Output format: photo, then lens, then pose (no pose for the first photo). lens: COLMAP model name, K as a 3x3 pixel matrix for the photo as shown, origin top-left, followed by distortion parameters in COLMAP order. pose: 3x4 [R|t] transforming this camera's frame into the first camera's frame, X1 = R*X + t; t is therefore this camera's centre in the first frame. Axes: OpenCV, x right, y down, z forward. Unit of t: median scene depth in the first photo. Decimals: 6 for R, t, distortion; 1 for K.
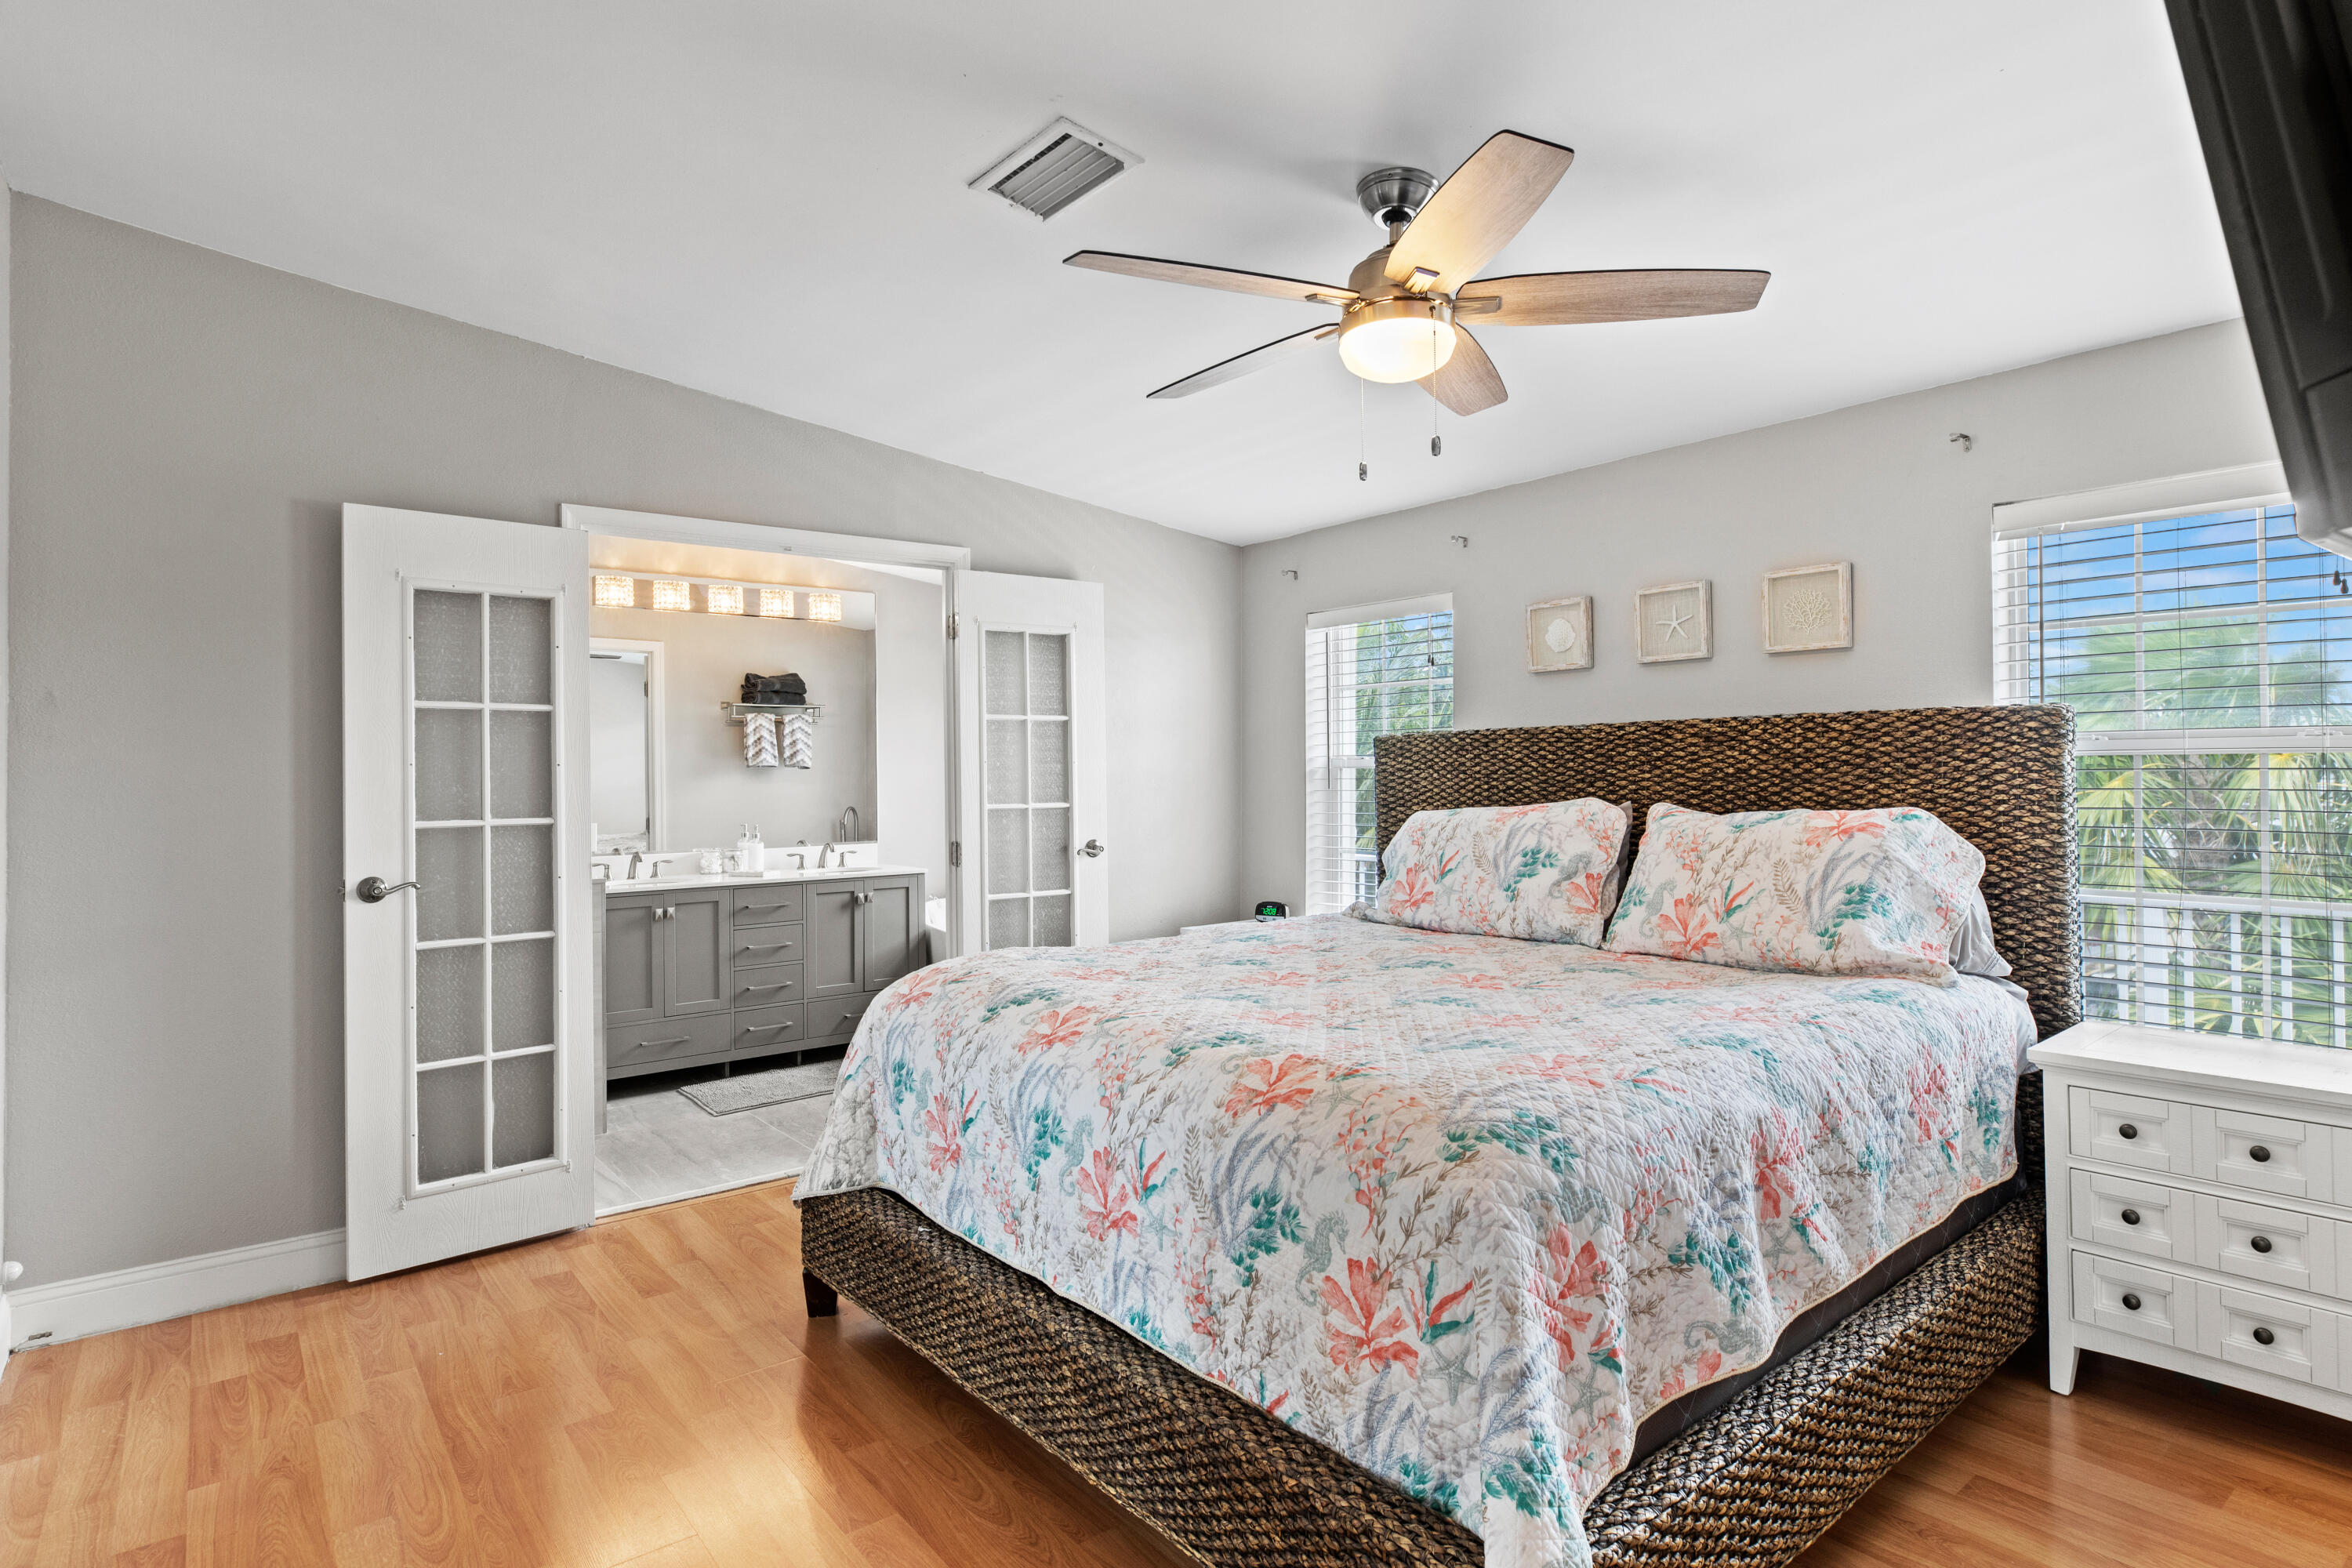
lens RADIAL K [[1296.5, 0, 1180.0], [0, 1296.5, 770.2], [0, 0, 1]] dist [0.007206, 0.000161]
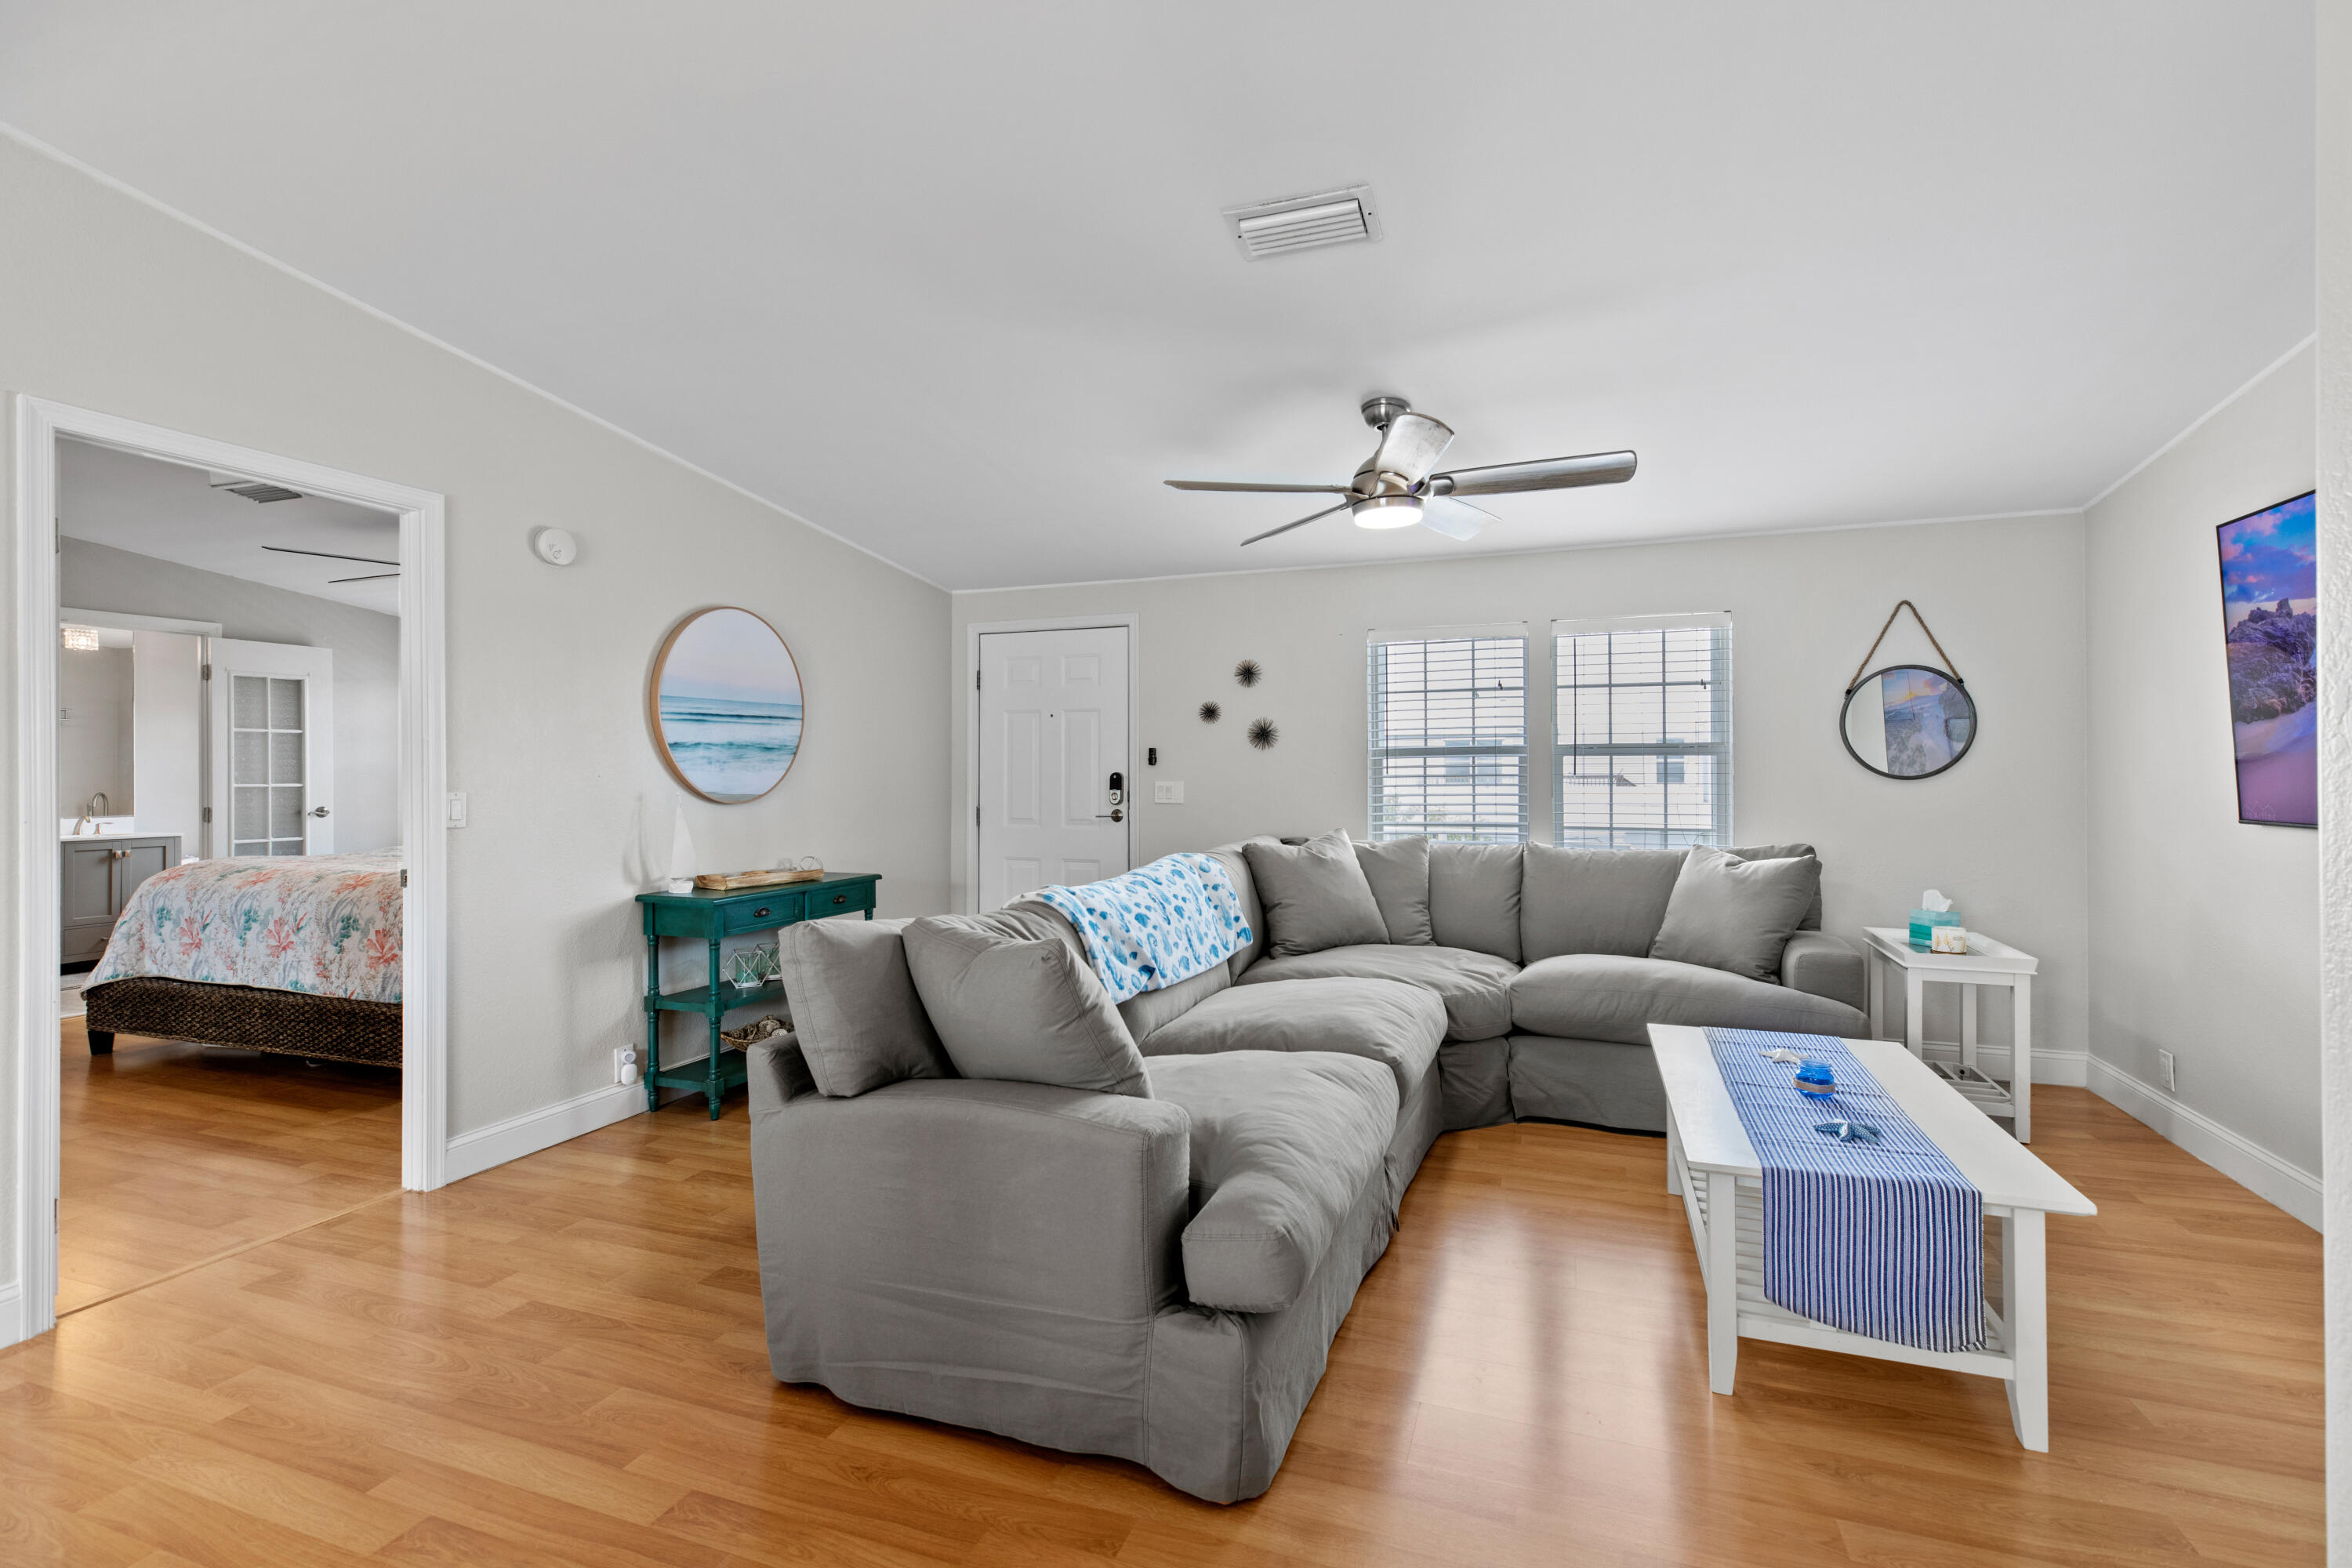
lens RADIAL K [[1051.2, 0, 1186.4], [0, 1051.2, 770.6], [0, 0, 1]] dist [-0.000010, -0.000182]
pose [[0.843198, 0.011260, 0.537485, 0.124206], [-0.010113, 0.999936, -0.005083, 0.003726], [-0.537508, -0.001150, 0.843258, -0.621884]]
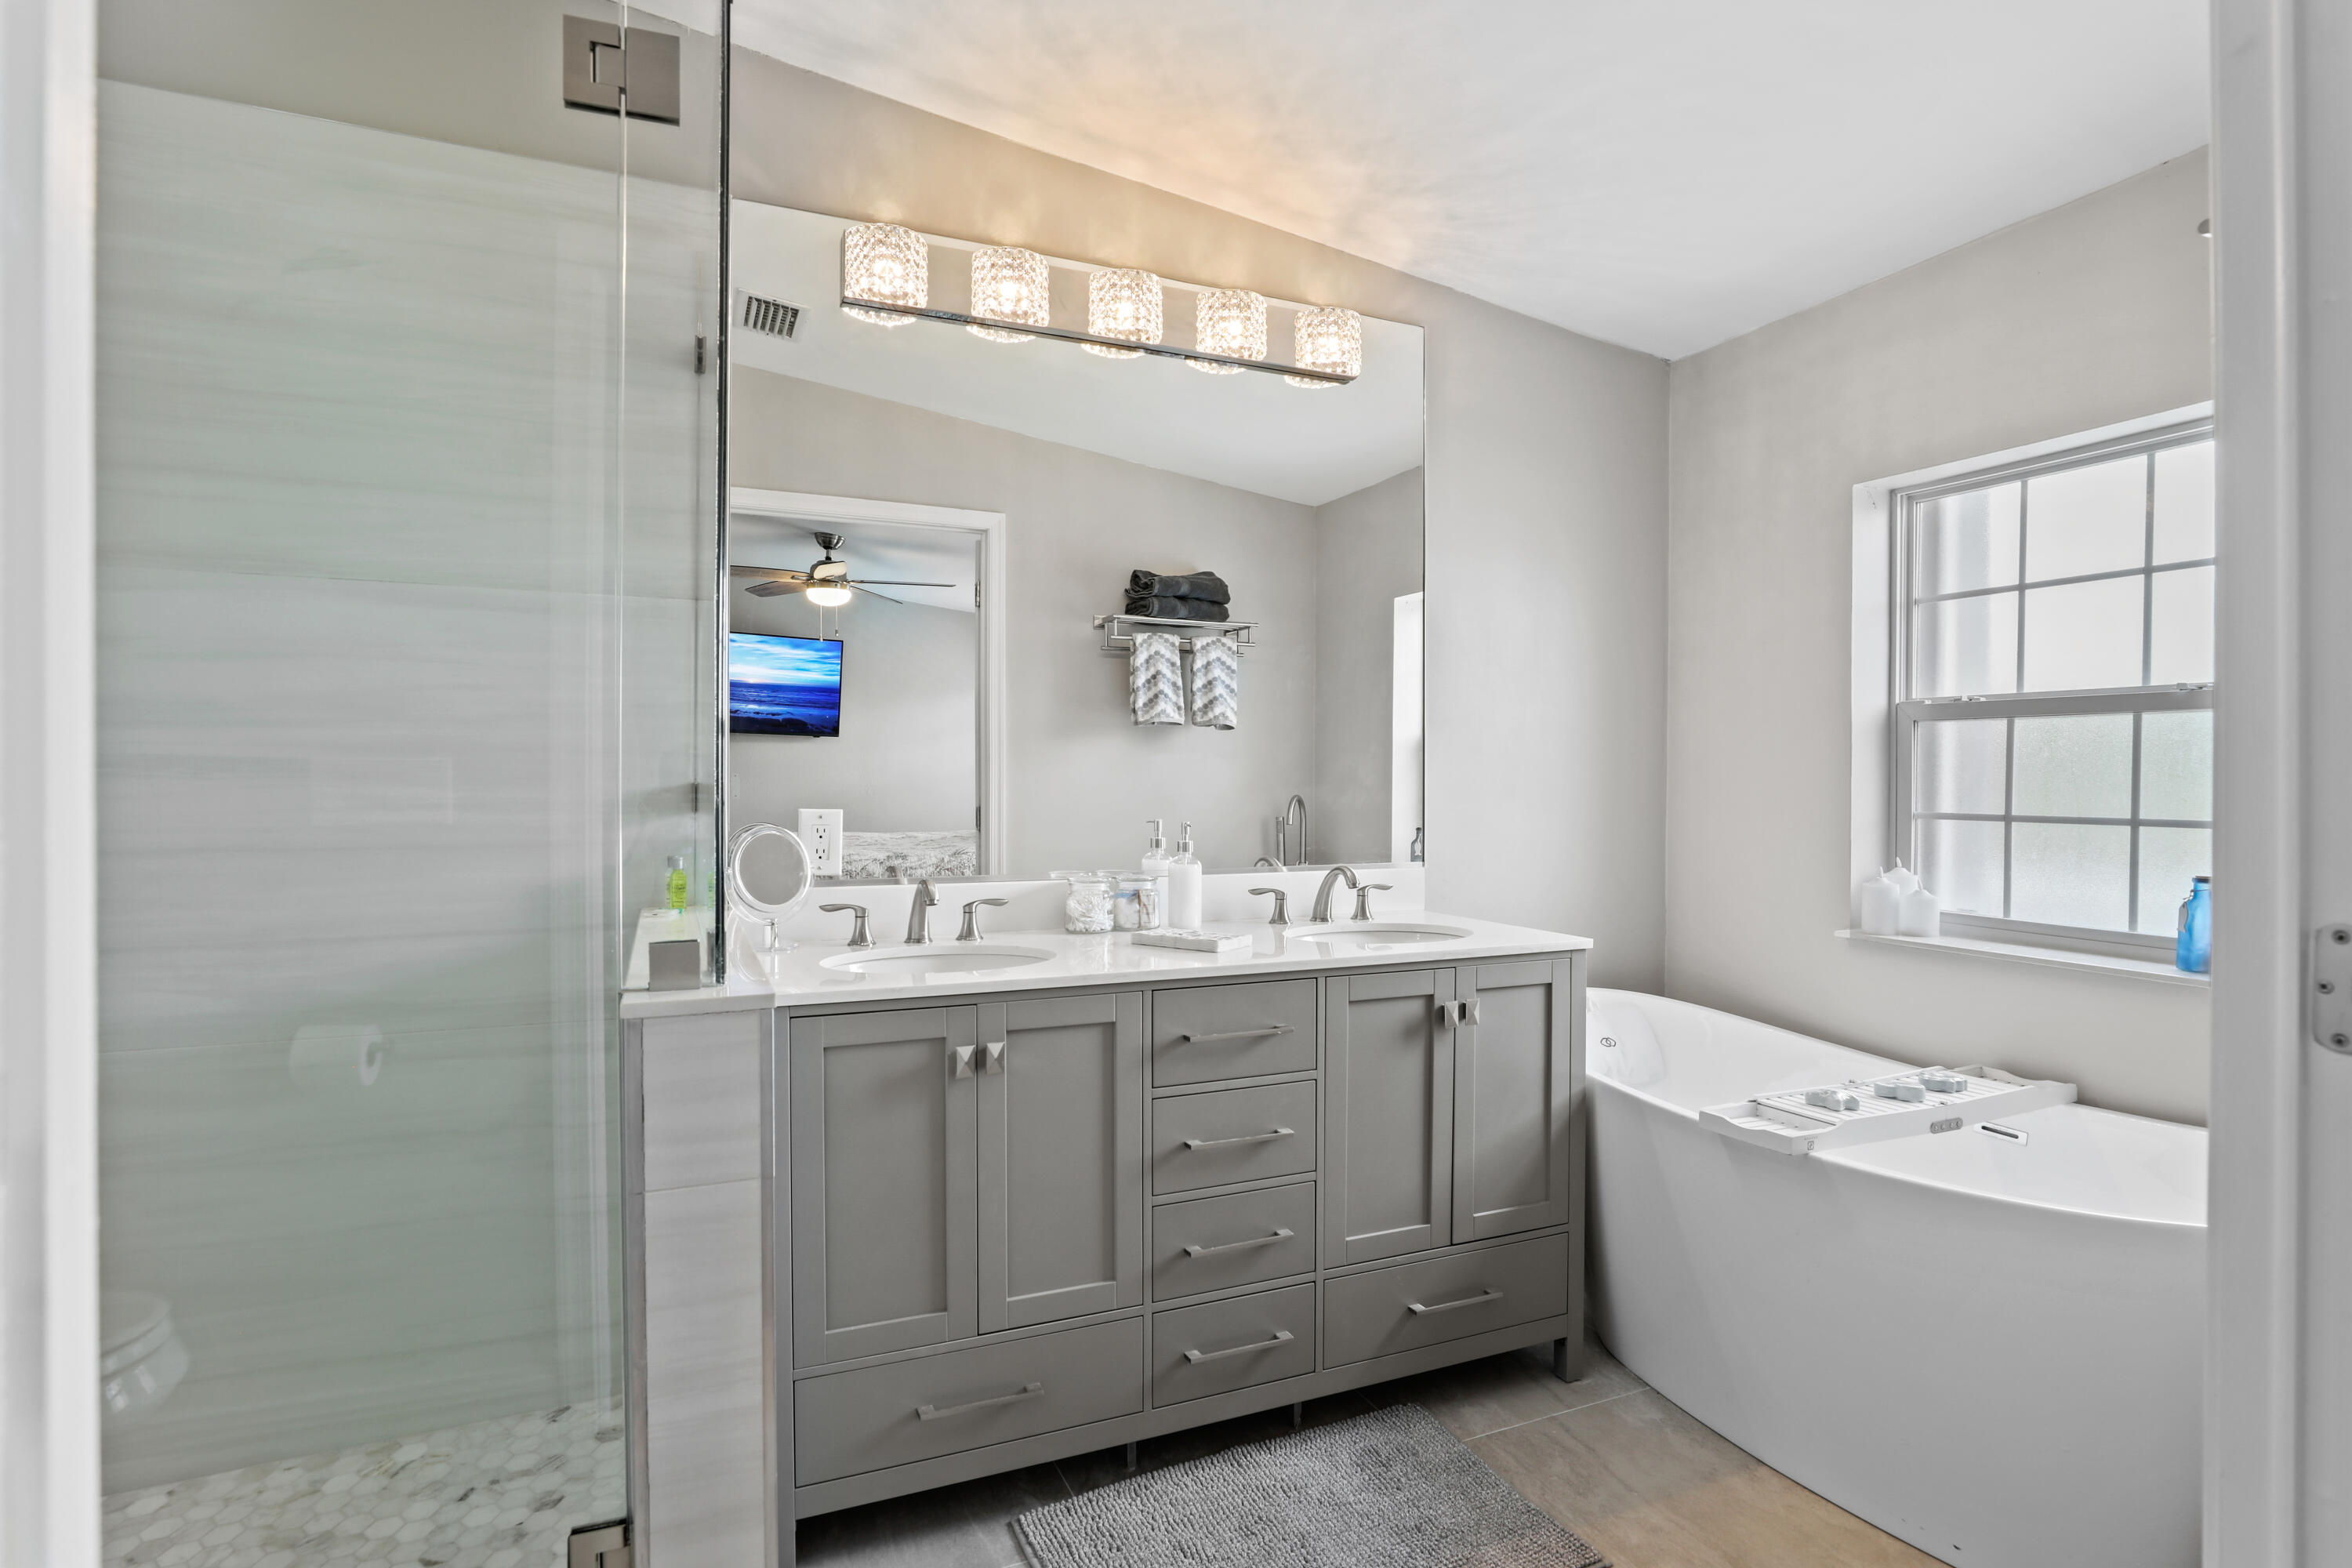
lens RADIAL K [[1163.8, 0, 1172.5], [0, 1163.8, 790.2], [0, 0, 1]] dist [-0.002111, 0.002014]
pose [[0.969363, 0.013903, -0.245240, -0.265659], [-0.011441, 0.999869, 0.011461, 0.030521], [0.245367, -0.008304, 0.969395, 0.698251]]
